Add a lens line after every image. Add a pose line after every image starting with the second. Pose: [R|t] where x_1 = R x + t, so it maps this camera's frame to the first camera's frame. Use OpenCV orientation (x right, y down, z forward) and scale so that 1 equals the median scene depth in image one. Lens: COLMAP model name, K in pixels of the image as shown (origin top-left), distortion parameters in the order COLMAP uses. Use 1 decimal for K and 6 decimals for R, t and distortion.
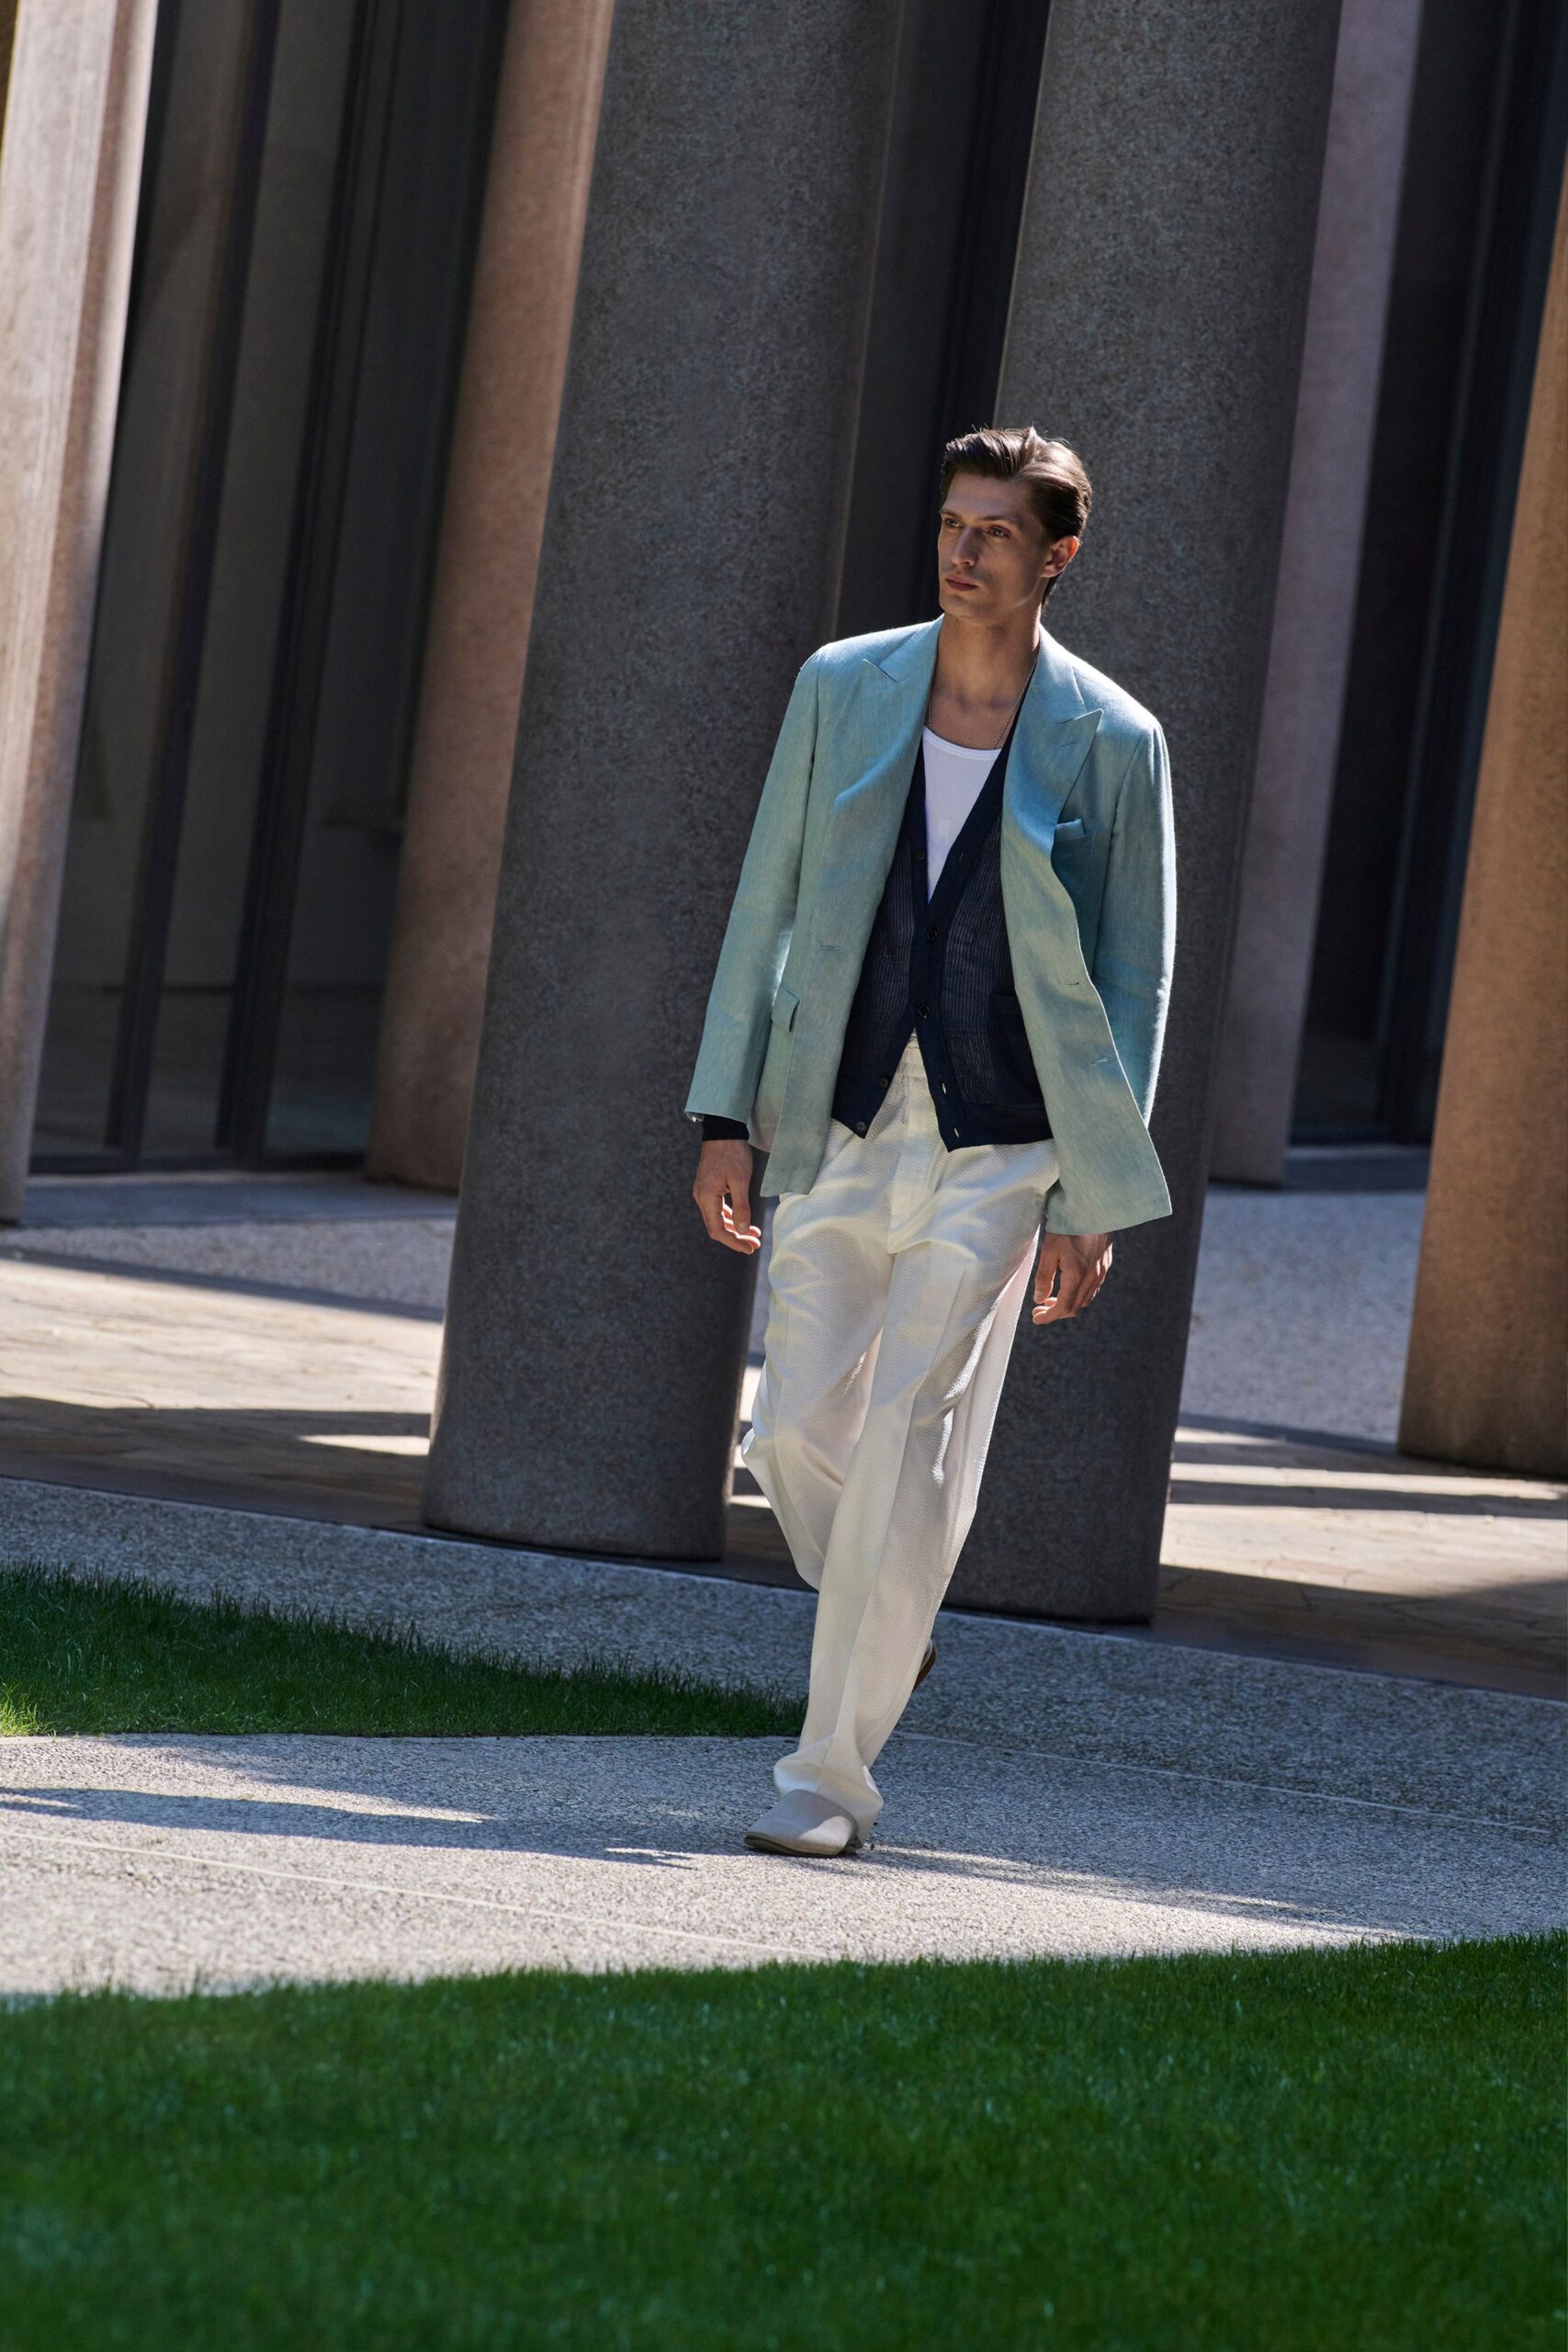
lens RADIAL K [[13555.1, 0, 784.0], [0, 13555.1, 1176.0], [0, 0, 1]] dist [0.508656, -2.684518]
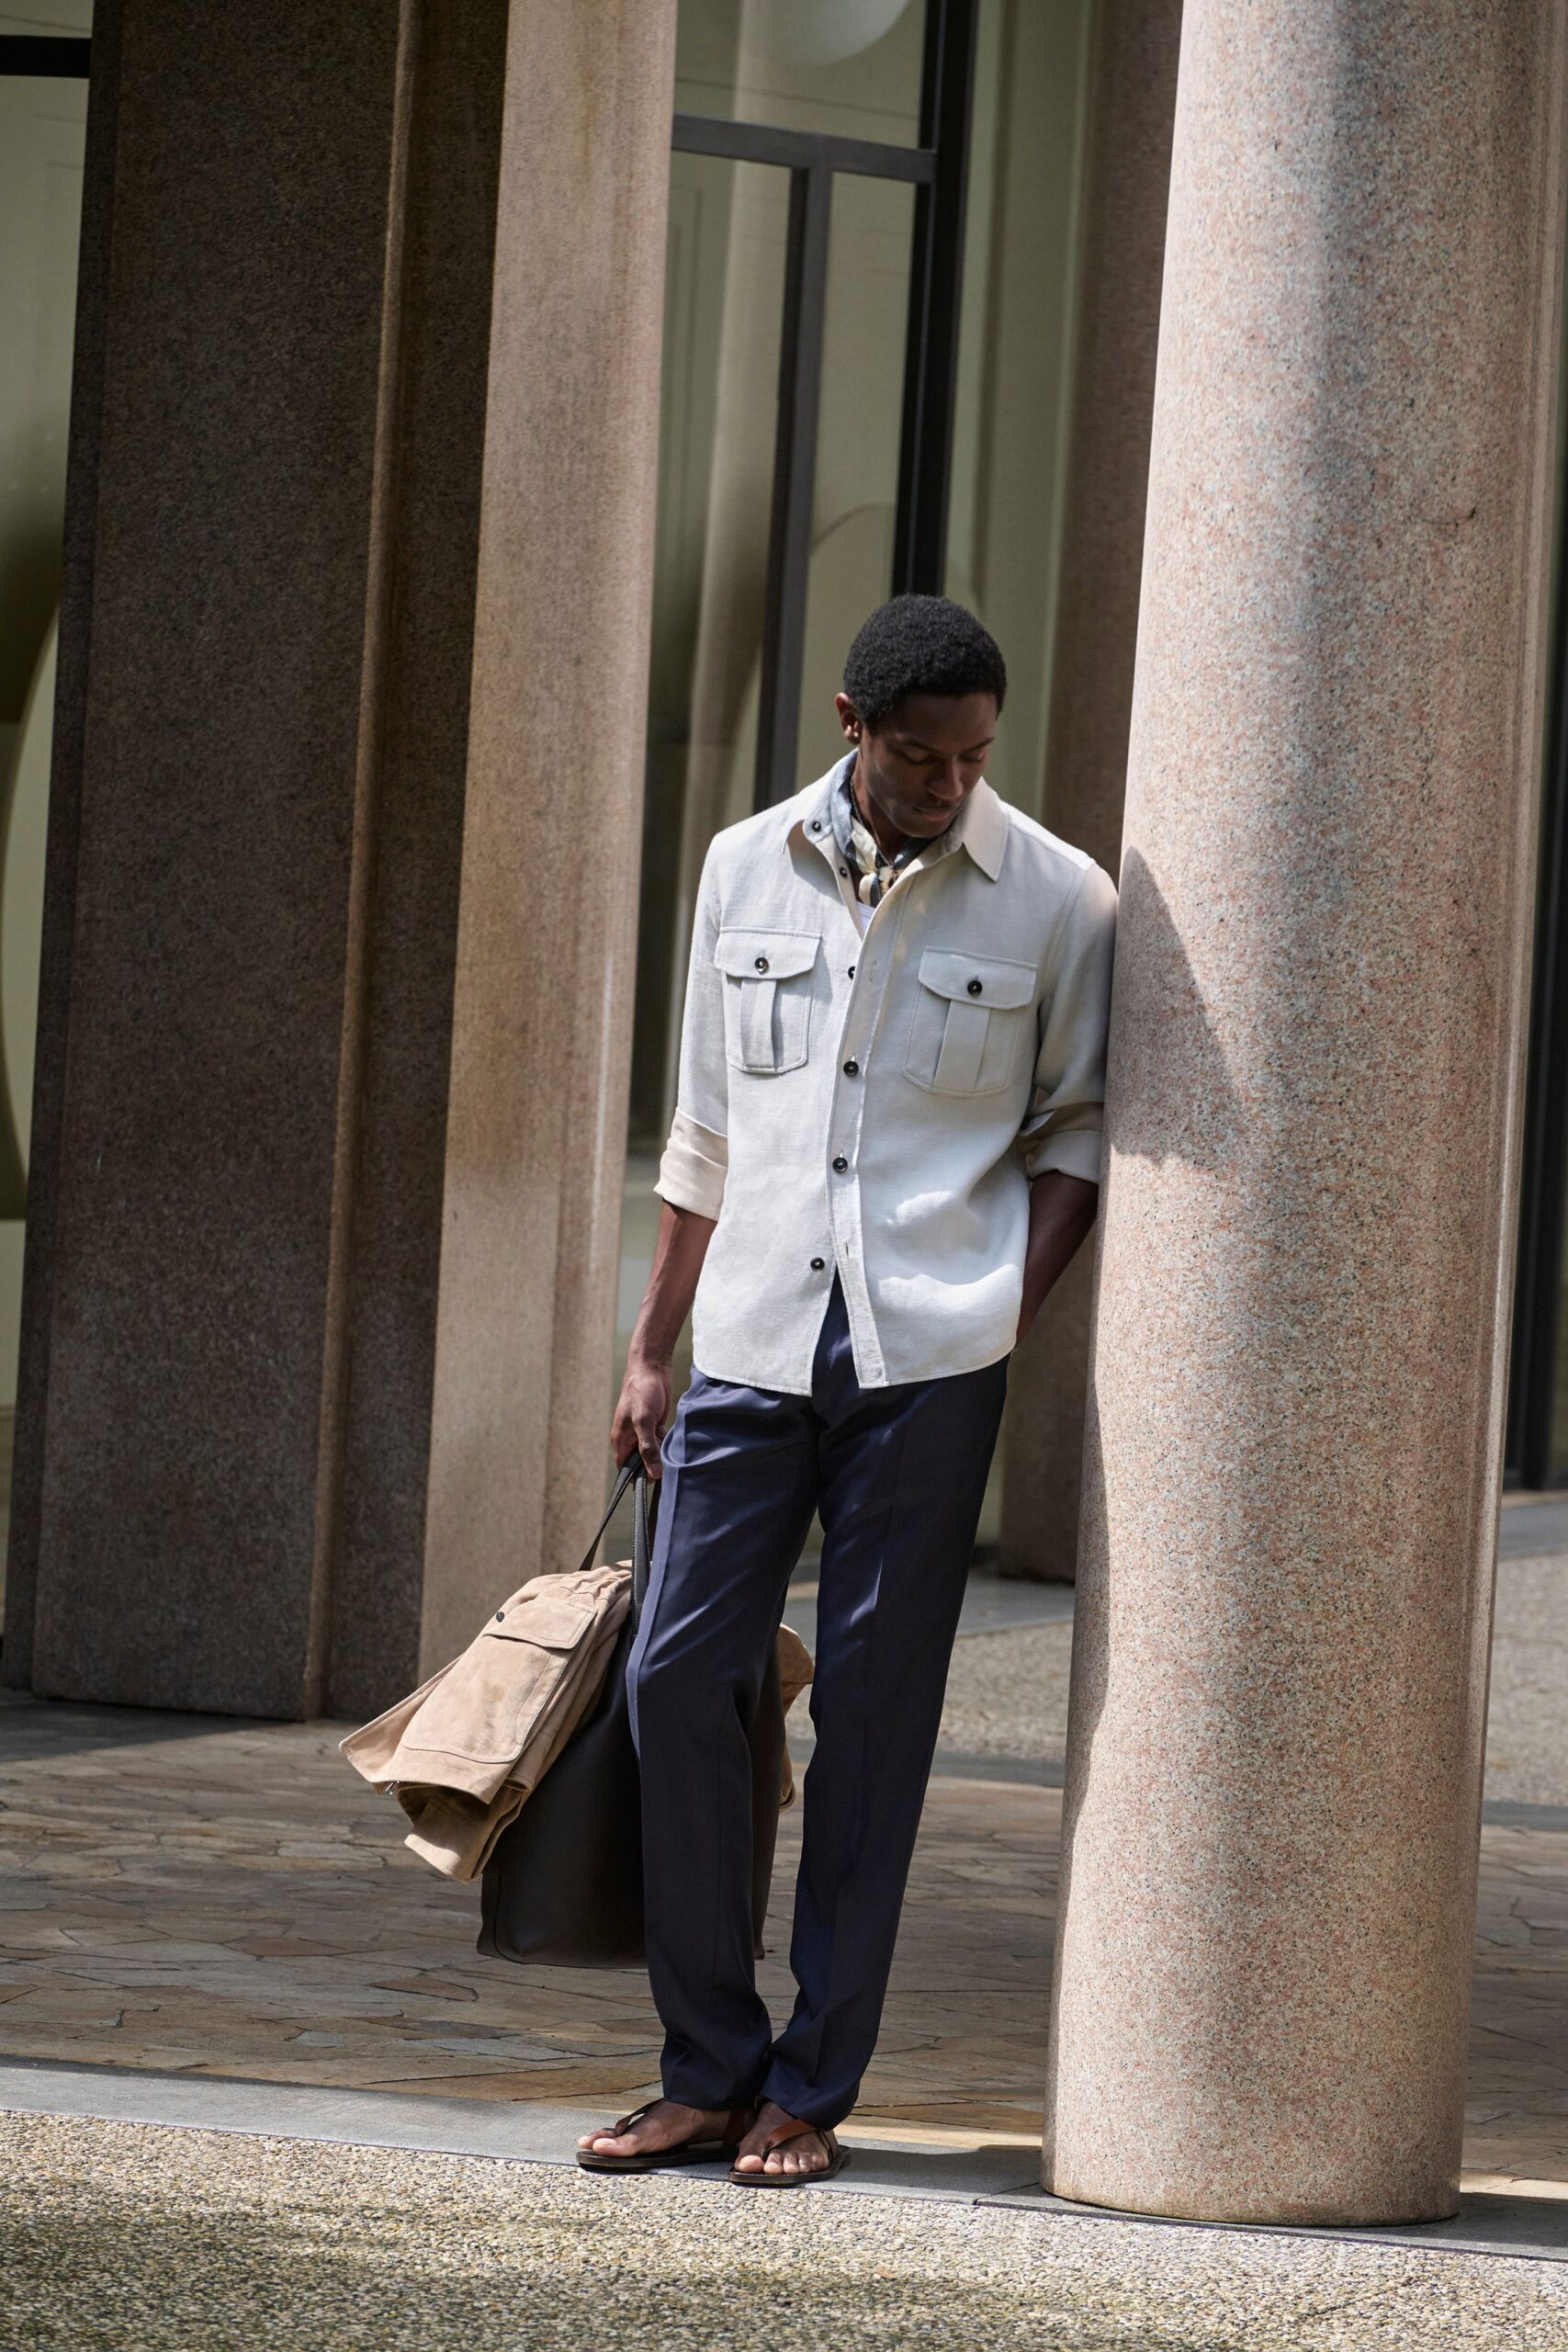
lens RADIAL K [[12081.6, 0, 783.7], [0, 12081.6, 1051.8], [0, 0, 1]] dist [-0.174754, 1.729271]
pose [[0.996726, -0.063369, -0.050217, -0.004213], [0.061631, 0.997469, -0.035449, -0.013452], [0.052337, 0.032238, 0.998109, 0.354463]]
